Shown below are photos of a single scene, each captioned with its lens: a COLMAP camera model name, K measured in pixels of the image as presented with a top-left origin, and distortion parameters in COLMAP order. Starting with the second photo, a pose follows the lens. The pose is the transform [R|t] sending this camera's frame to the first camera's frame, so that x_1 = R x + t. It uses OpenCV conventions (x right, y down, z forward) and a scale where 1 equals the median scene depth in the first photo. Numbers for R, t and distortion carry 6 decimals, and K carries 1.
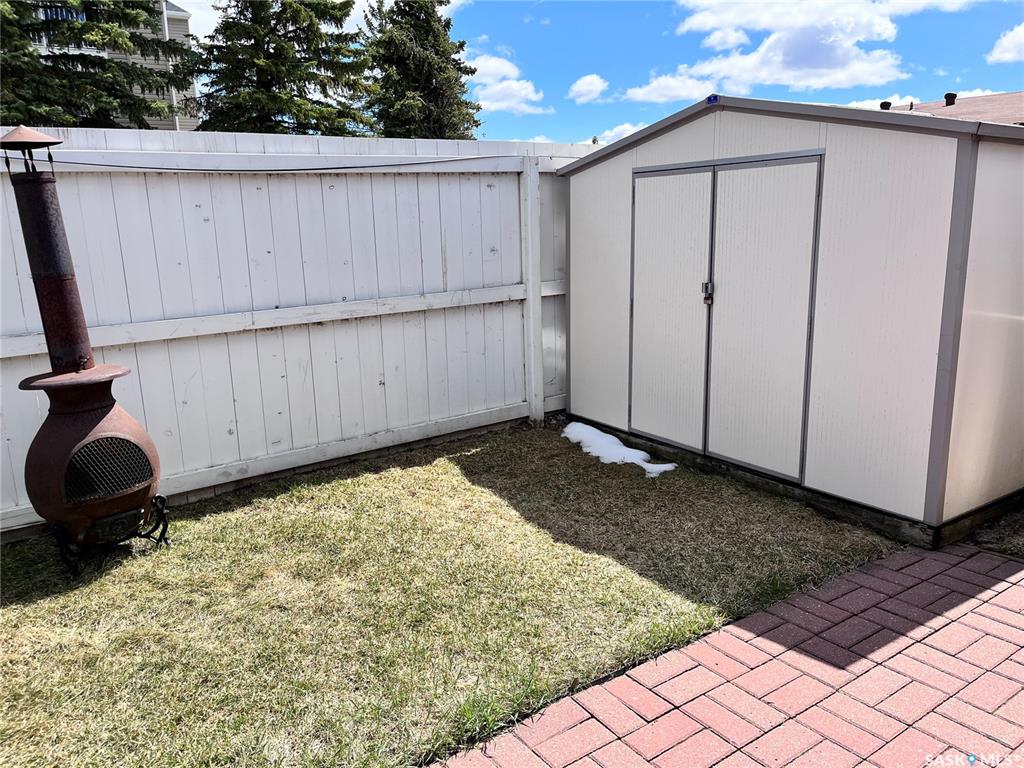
lens RADIAL K [[774.0, 0, 510.2], [0, 774.0, 385.8], [0, 0, 1]] dist [0.007439, -0.002013]
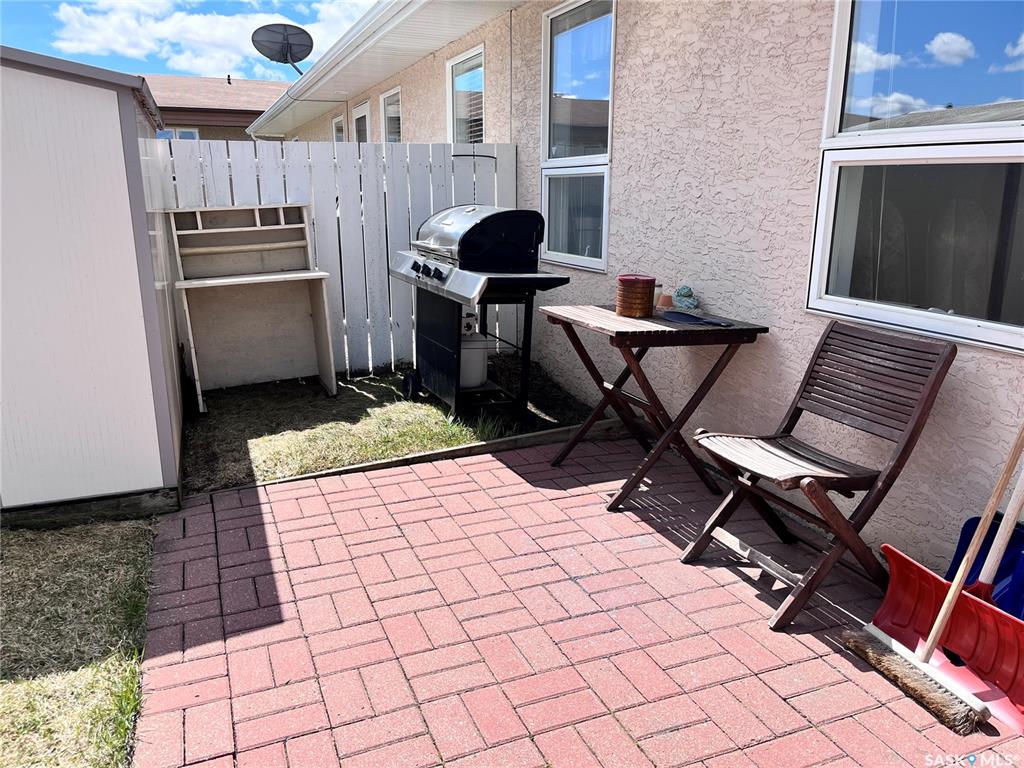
lens RADIAL K [[774.0, 0, 511.8], [0, 774.0, 385.4], [0, 0, 1]] dist [0.007439, -0.002013]
pose [[0.206912, -0.205516, 0.956531, -0.344691], [0.198447, 0.966181, 0.164662, -0.029005], [-0.958022, 0.155751, 0.240698, 0.370726]]
